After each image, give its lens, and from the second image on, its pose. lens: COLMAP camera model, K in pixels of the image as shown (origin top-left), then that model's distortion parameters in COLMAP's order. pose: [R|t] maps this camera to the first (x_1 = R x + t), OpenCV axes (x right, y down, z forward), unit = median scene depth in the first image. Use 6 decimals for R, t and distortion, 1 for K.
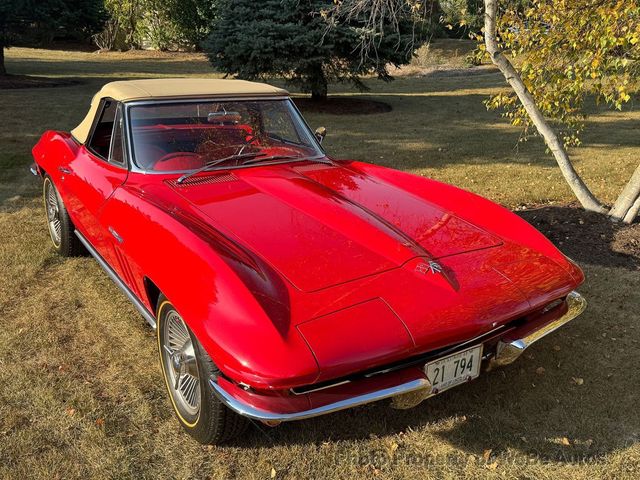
lens RADIAL K [[575.7, 0, 320.0], [0, 575.7, 240.0], [0, 0, 1]] dist [0.022013, -0.010898]
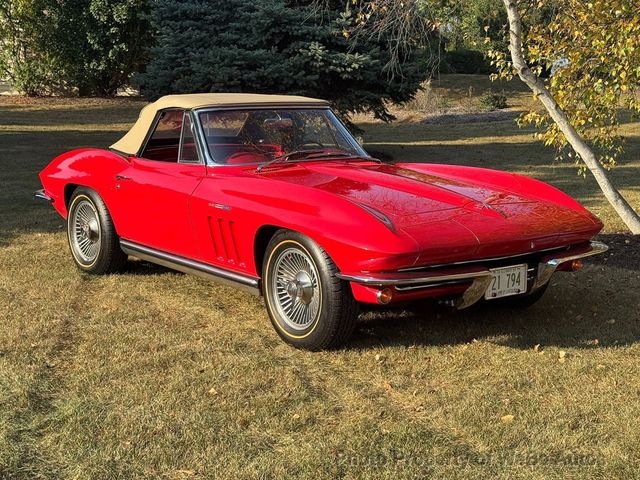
lens RADIAL K [[958.7, 0, 320.0], [0, 958.7, 240.0], [0, 0, 1]] dist [0.091123, 0.074629]
pose [[0.997264, -0.026404, 0.069049, -0.071619], [0.037757, 0.984948, -0.168675, 0.100923], [-0.063556, 0.170821, 0.983250, -0.240960]]
